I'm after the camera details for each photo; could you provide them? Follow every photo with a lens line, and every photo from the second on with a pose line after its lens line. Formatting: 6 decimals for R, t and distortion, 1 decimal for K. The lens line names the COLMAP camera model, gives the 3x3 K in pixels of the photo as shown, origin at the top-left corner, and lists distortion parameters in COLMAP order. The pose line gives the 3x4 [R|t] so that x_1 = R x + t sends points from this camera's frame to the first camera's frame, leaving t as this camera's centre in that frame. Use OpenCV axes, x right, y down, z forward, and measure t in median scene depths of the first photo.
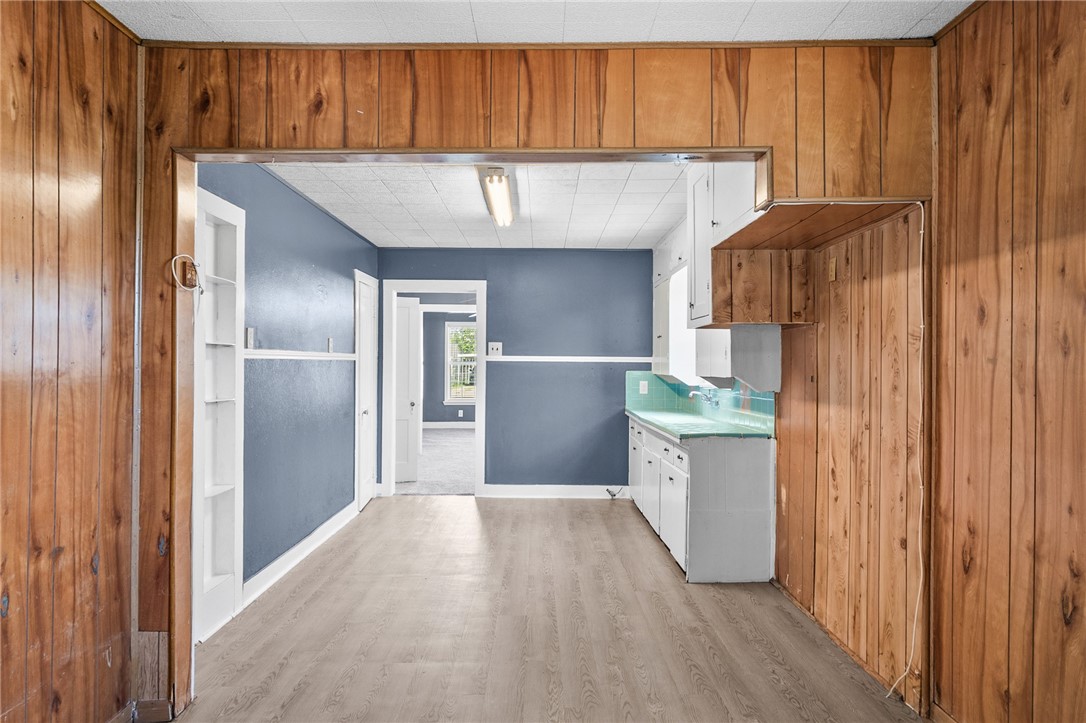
lens RADIAL K [[674.5, 0, 531.7], [0, 674.5, 359.9], [0, 0, 1]] dist [0.000480, -0.006967]
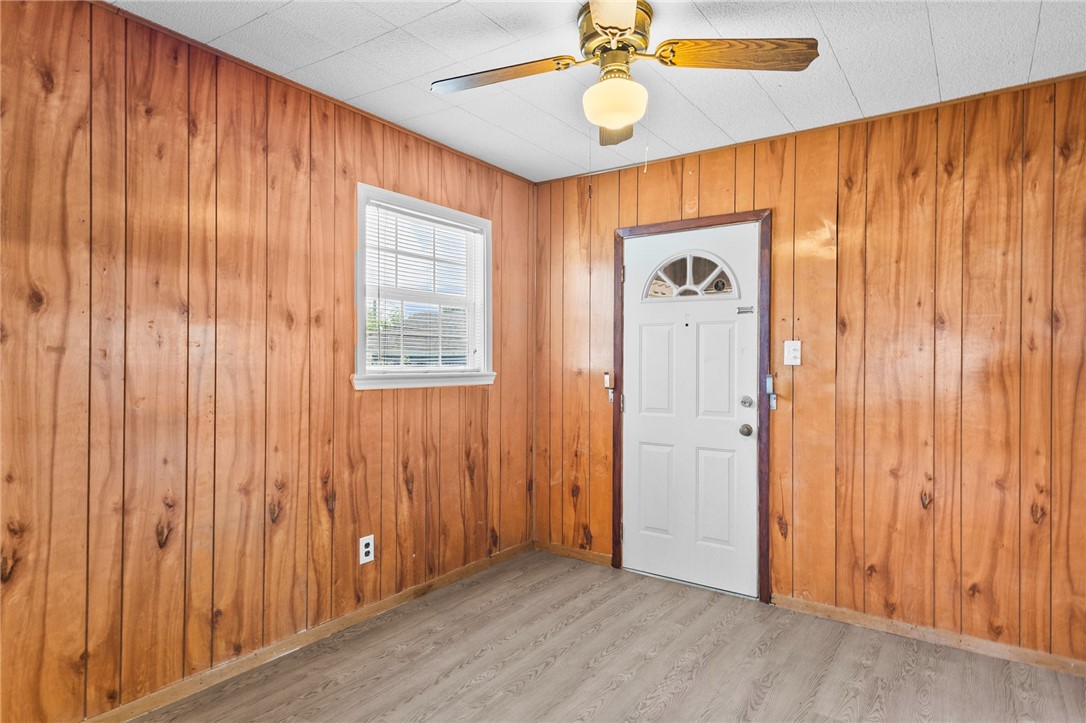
lens RADIAL K [[612.2, 0, 537.0], [0, 612.2, 364.8], [0, 0, 1]] dist [0.032551, -0.005154]
pose [[-0.822105, -0.007855, 0.569281, -0.333733], [-0.007947, 0.999966, 0.002323, 0.012491], [-0.569280, -0.002614, -0.822140, 1.010330]]
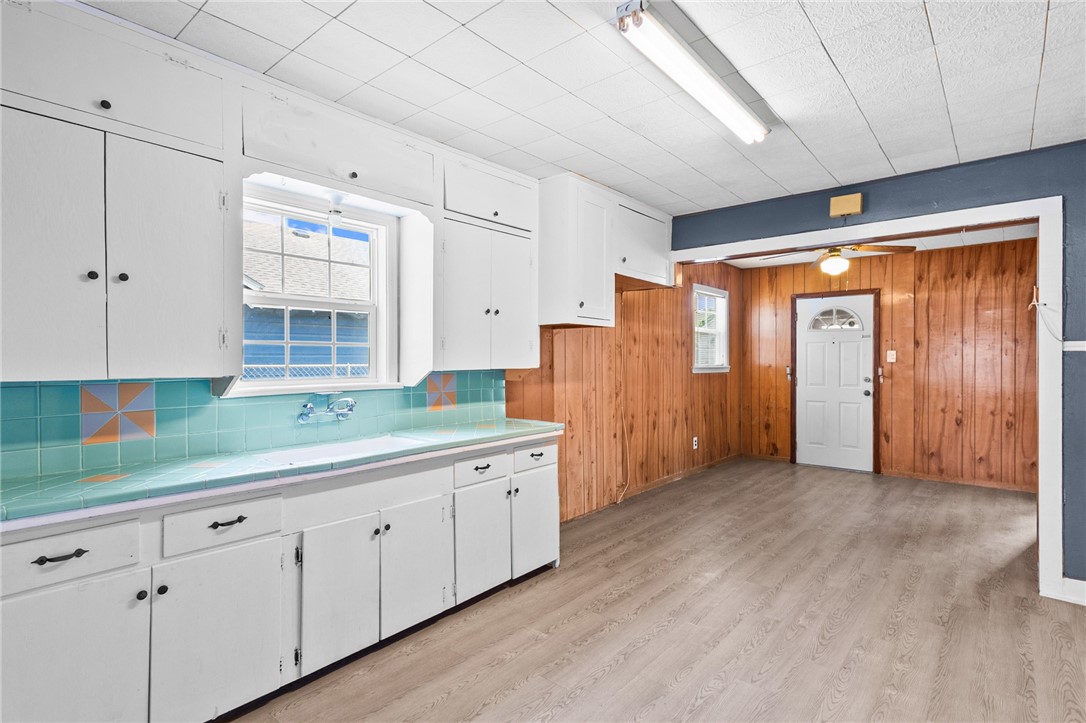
lens RADIAL K [[541.4, 0, 535.9], [0, 541.4, 363.5], [0, 0, 1]] dist [0.014195, 0.000920]
pose [[-0.763487, -0.004674, 0.645806, -0.389925], [-0.005694, 0.999984, 0.000505, 0.024319], [-0.645798, -0.003291, -0.763501, 2.324162]]
